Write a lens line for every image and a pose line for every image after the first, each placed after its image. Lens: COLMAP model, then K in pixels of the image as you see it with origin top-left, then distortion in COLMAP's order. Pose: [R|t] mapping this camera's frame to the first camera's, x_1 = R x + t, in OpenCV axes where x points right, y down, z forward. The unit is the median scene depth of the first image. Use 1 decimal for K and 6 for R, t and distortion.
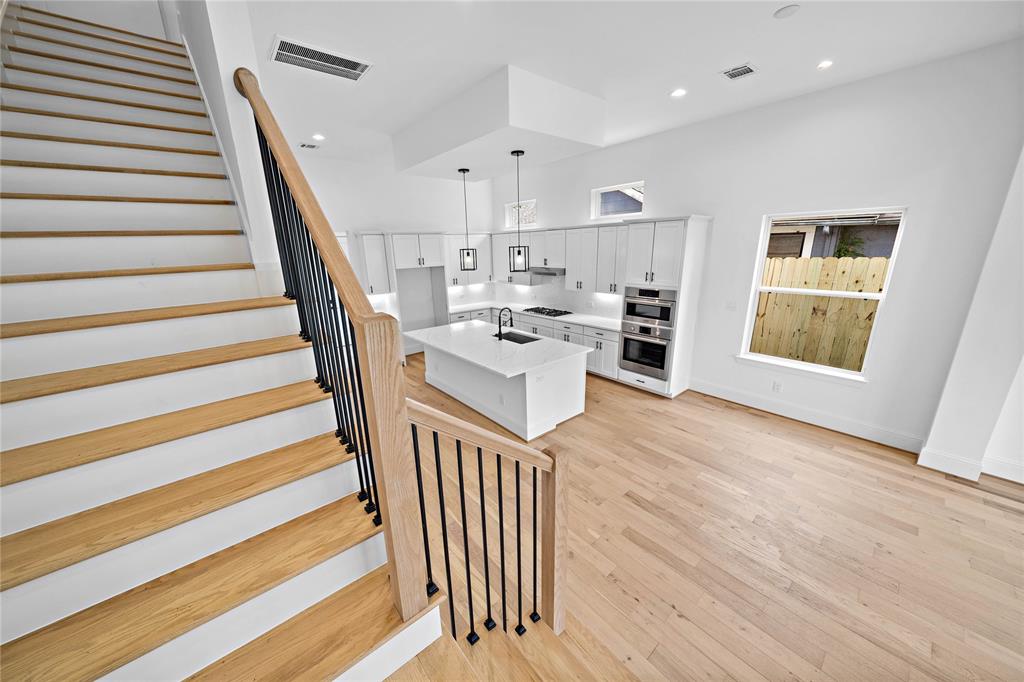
lens RADIAL K [[349.2, 0, 504.5], [0, 349.2, 342.9], [0, 0, 1]] dist [-0.008387, 0.000091]
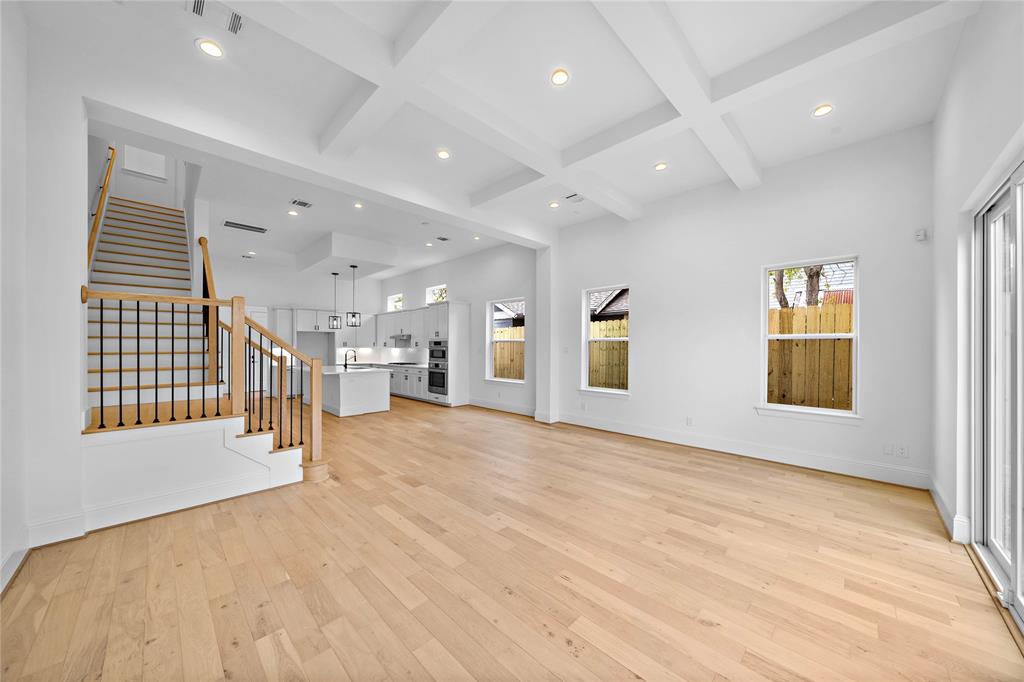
lens RADIAL K [[353.4, 0, 505.4], [0, 353.4, 347.0], [0, 0, 1]] dist [-0.006984, 0.000033]
pose [[0.995085, 0.029282, 0.094600, 0.575906], [-0.003016, 0.963800, -0.266608, 0.335235], [-0.098982, 0.265012, 0.959151, -0.697221]]
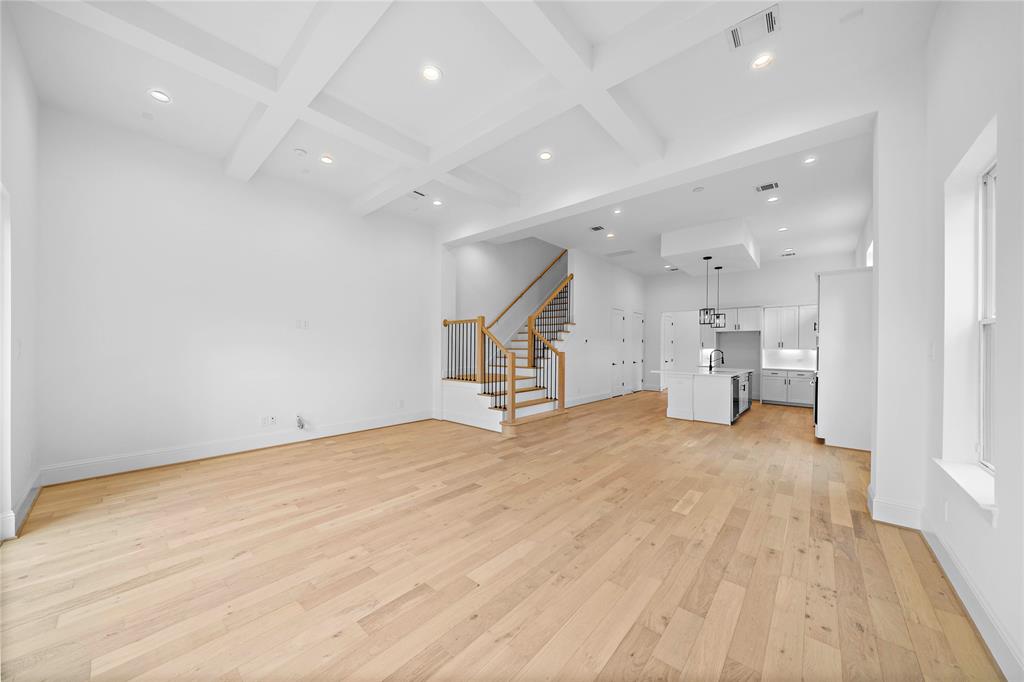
lens RADIAL K [[353.4, 0, 505.4], [0, 353.4, 347.0], [0, 0, 1]] dist [-0.006984, 0.000033]
pose [[0.154473, 0.025615, -0.987665, 1.341955], [-0.274723, 0.961354, -0.018035, 0.162848], [0.949034, 0.274120, 0.155541, -0.098192]]
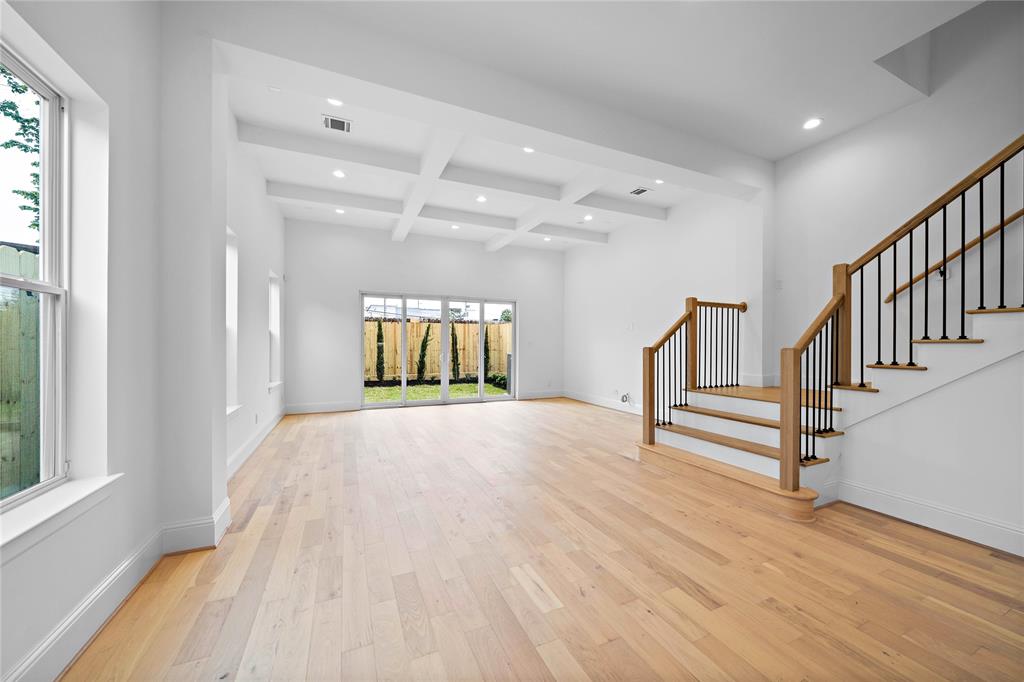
lens RADIAL K [[363.4, 0, 504.8], [0, 363.4, 347.0], [0, 0, 1]] dist [0.001378, 0.000062]
pose [[-0.962203, 0.024077, 0.271267, 0.325624], [0.095627, 0.962528, 0.253762, -0.093540], [-0.254993, 0.270110, -0.928450, 0.968400]]
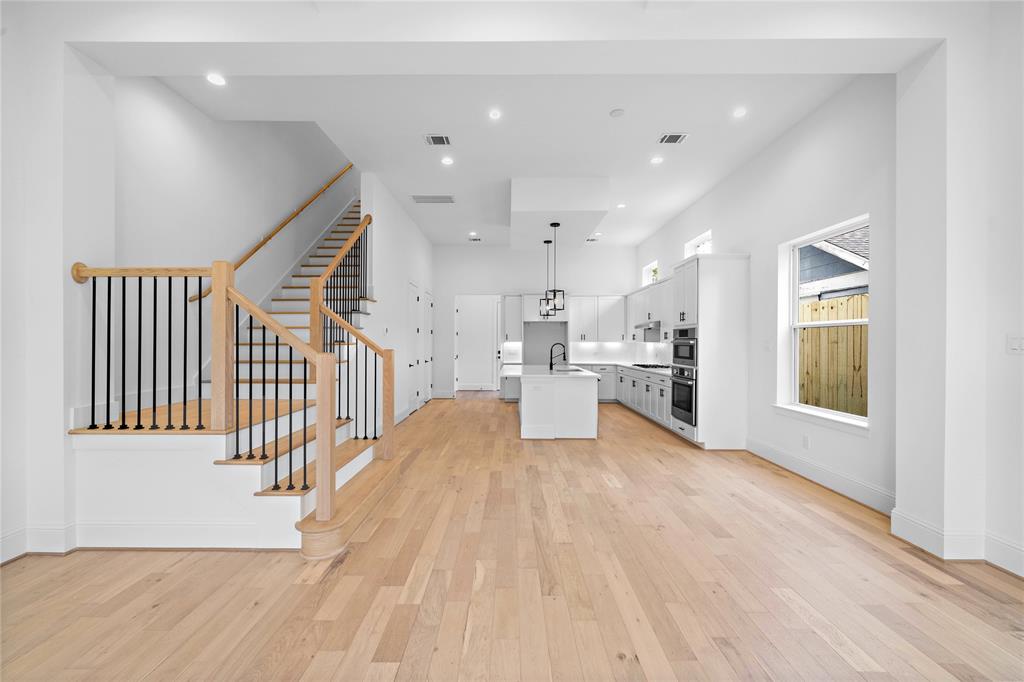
lens RADIAL K [[422.7, 0, 508.4], [0, 422.7, 342.2], [0, 0, 1]] dist [-0.002346, -0.000188]
pose [[0.769619, 0.028822, -0.637852, 0.784463], [-0.193057, 0.962727, -0.189437, 0.200048], [0.608617, 0.268936, 0.746497, -0.179255]]
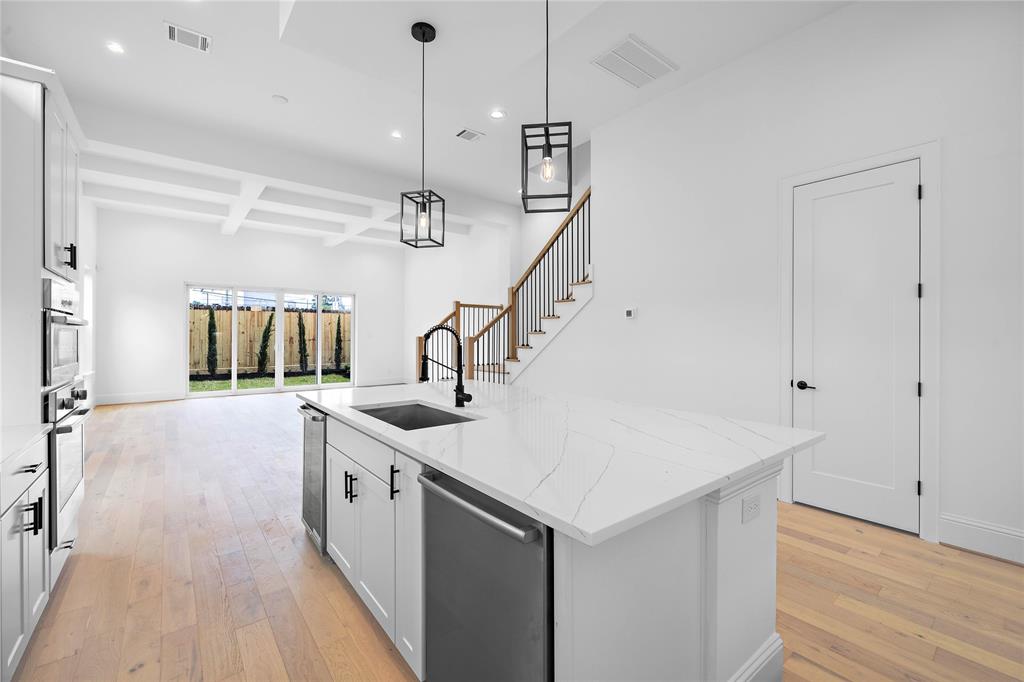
lens RADIAL K [[428.9, 0, 507.9], [0, 428.9, 334.1], [0, 0, 1]] dist [-0.002294, -0.000208]
pose [[-0.999491, 0.026505, 0.017758, -0.076267], [0.030235, 0.964598, 0.261984, -0.210834], [-0.010185, 0.262388, -0.964909, 1.438680]]
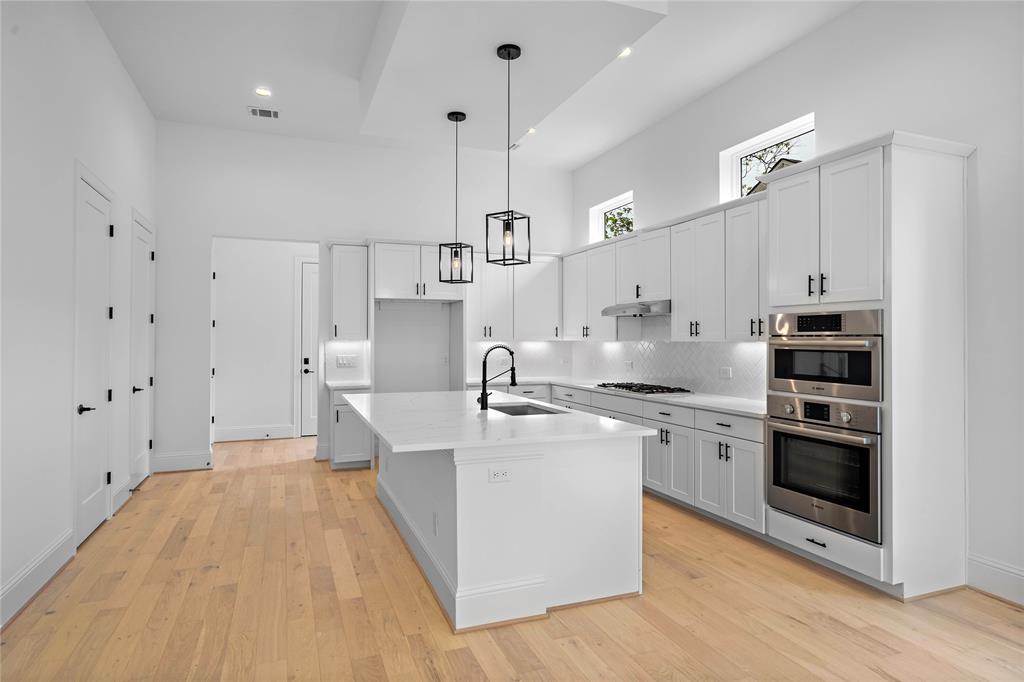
lens RADIAL K [[566.6, 0, 506.6], [0, 566.6, 333.9], [0, 0, 1]] dist [0.000550, 0.000341]
pose [[0.951080, 0.025217, -0.307914, 0.260191], [-0.107818, 0.961092, -0.254318, 0.088466], [0.289520, 0.275075, 0.916794, 0.248603]]
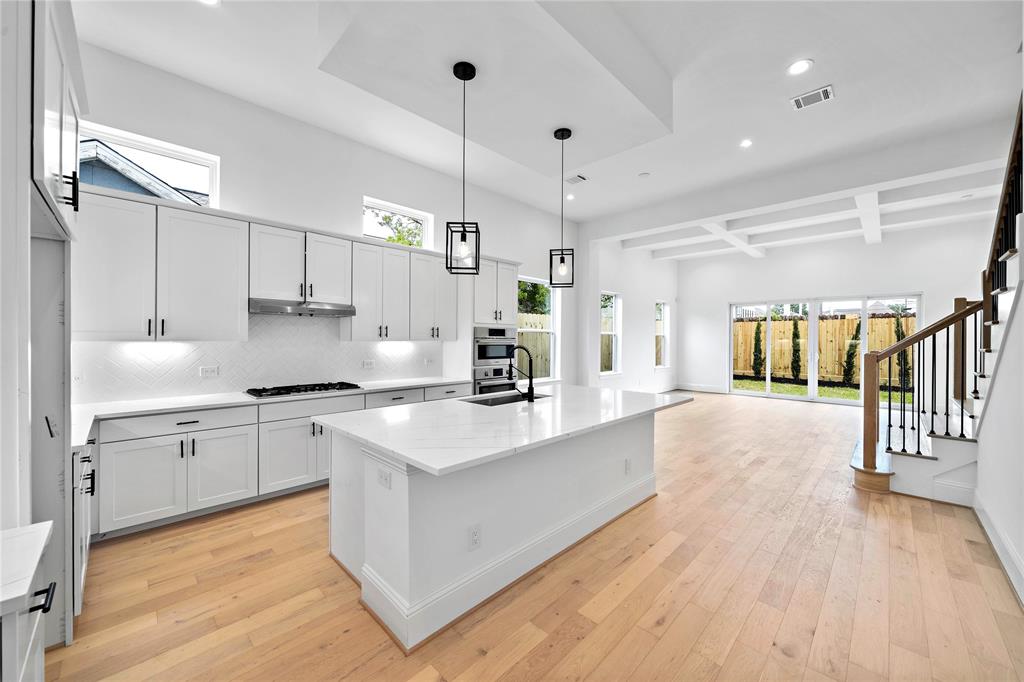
lens RADIAL K [[386.7, 0, 508.3], [0, 386.7, 339.9], [0, 0, 1]] dist [0.000005, -0.000085]
pose [[-0.103286, 0.024050, 0.994361, -0.633176], [0.262120, 0.965027, 0.003887, -0.117123], [-0.959492, 0.261043, -0.105978, 1.073653]]
